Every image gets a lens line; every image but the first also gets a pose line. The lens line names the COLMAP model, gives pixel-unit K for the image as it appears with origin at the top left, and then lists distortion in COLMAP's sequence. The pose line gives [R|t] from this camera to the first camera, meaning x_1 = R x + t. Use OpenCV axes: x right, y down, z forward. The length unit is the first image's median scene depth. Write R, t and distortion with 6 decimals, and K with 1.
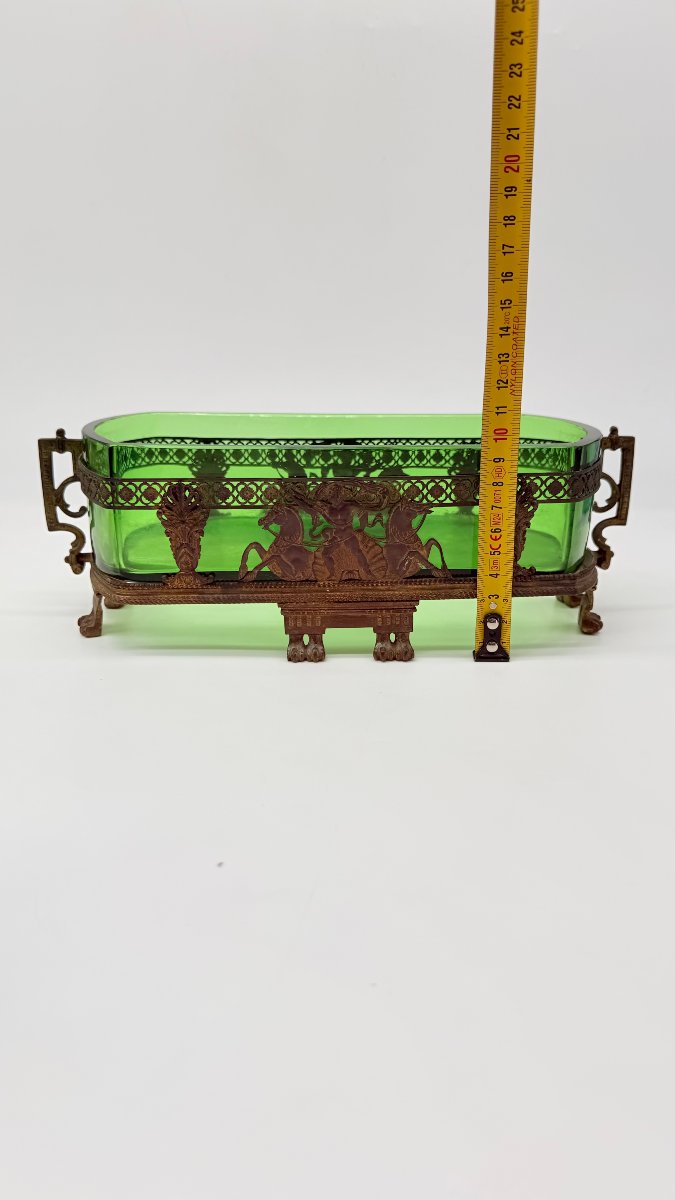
lens RADIAL K [[834.2, 0, 334.6], [0, 834.2, 591.9], [0, 0, 1]] dist [0.116358, 0.000222]
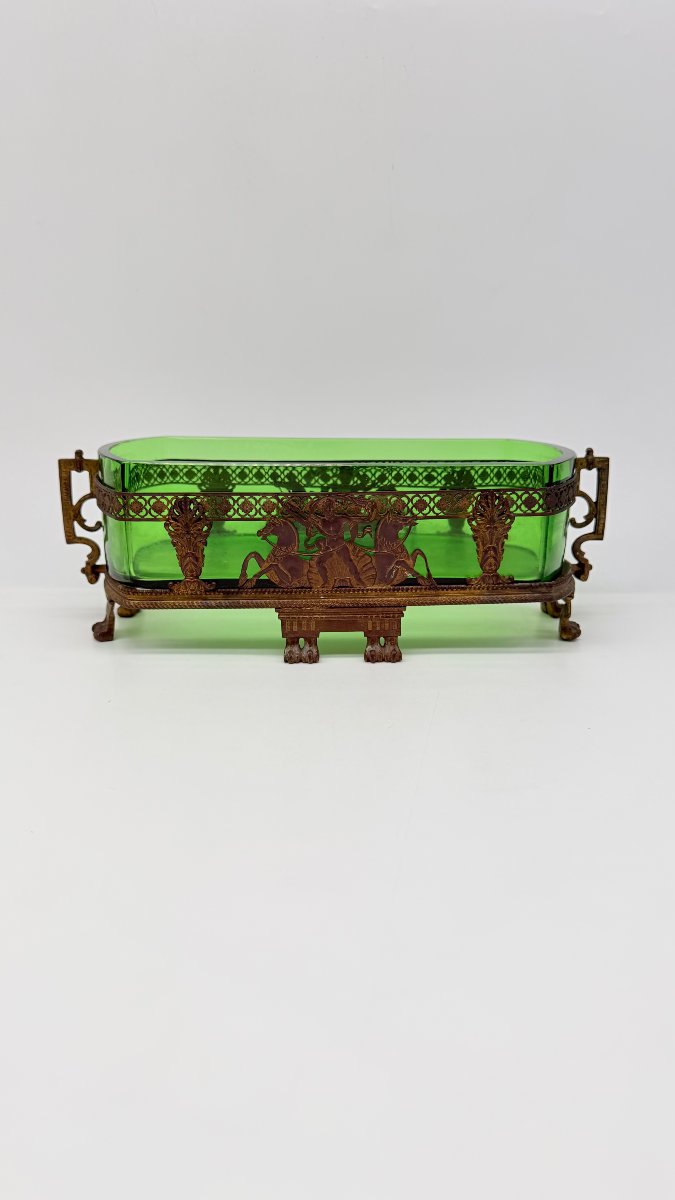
lens RADIAL K [[834.2, 0, 337.7], [0, 834.2, 592.2], [0, 0, 1]] dist [0.116358, 0.000222]
pose [[0.999806, 0.002829, -0.019490, 0.033460], [-0.003566, 0.999275, -0.037898, 0.032596], [0.019368, 0.037960, 0.999092, -0.079509]]
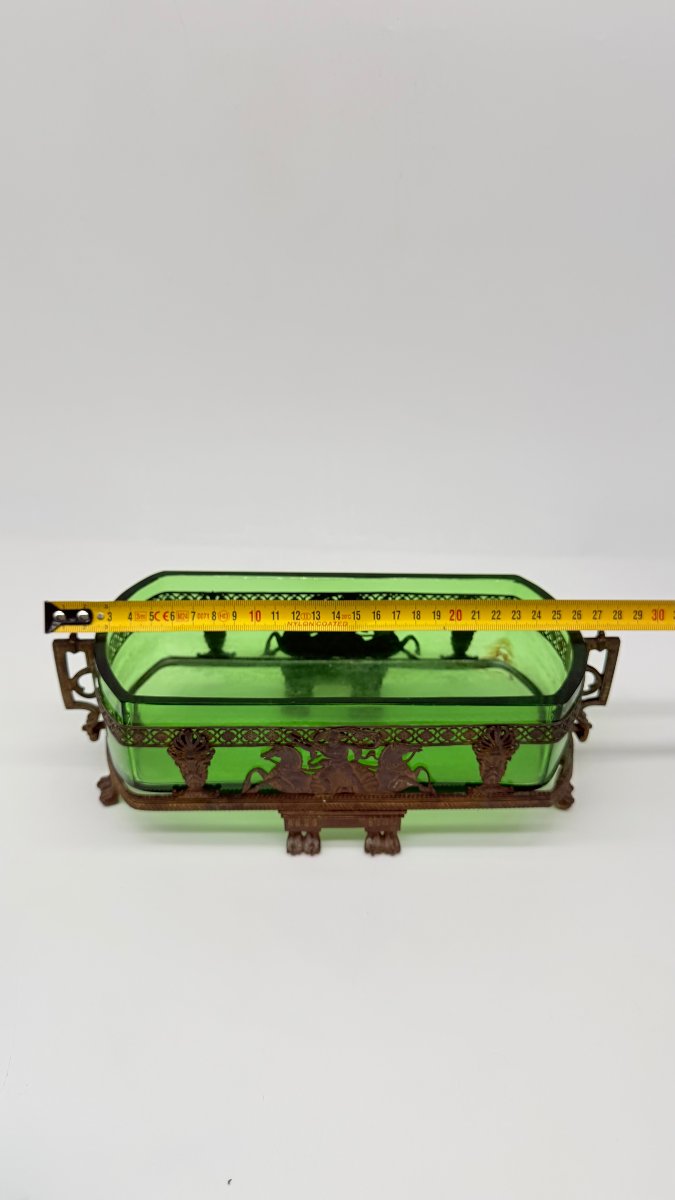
lens RADIAL K [[834.2, 0, 337.1], [0, 834.2, 594.9], [0, 0, 1]] dist [0.116358, 0.000222]
pose [[0.999710, 0.024085, 0.000066, 0.002488], [-0.023210, 0.962640, 0.269787, -0.554842], [0.006435, -0.269711, 0.962920, 0.008746]]
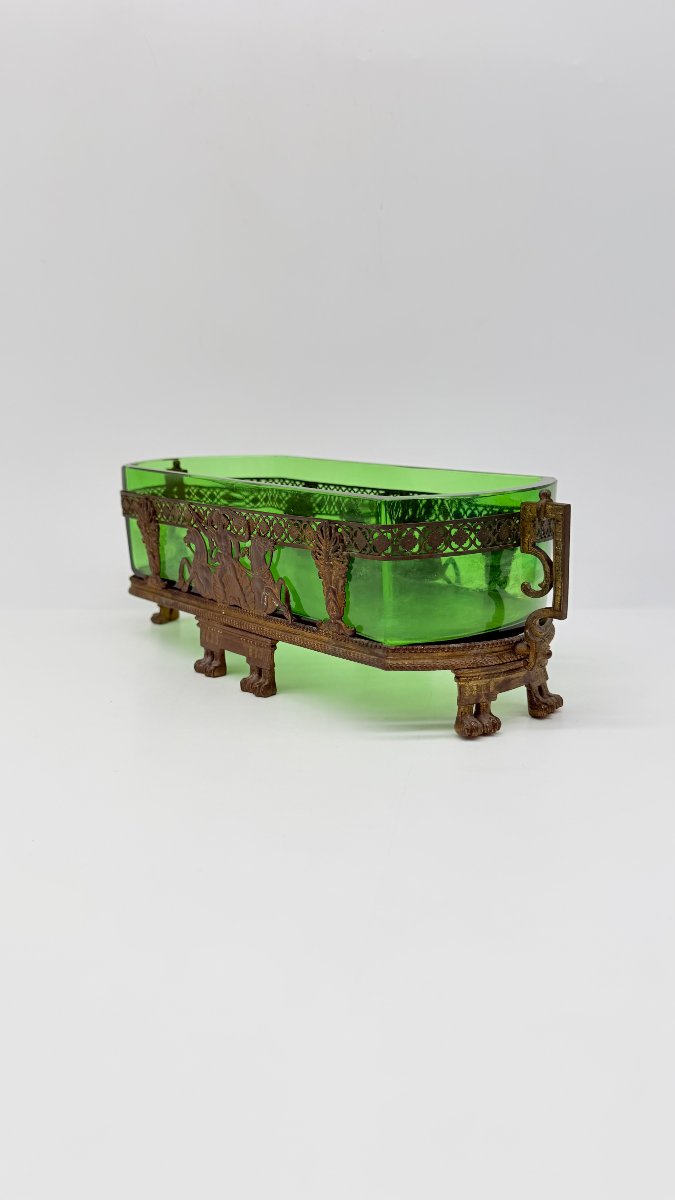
lens RADIAL K [[834.2, 0, 337.2], [0, 834.2, 603.5], [0, 0, 1]] dist [0.116358, 0.000222]
pose [[0.647347, 0.169144, -0.743190, 0.869405], [-0.239892, 0.970726, 0.011974, -0.060121], [0.723459, 0.170534, 0.668973, 0.383254]]
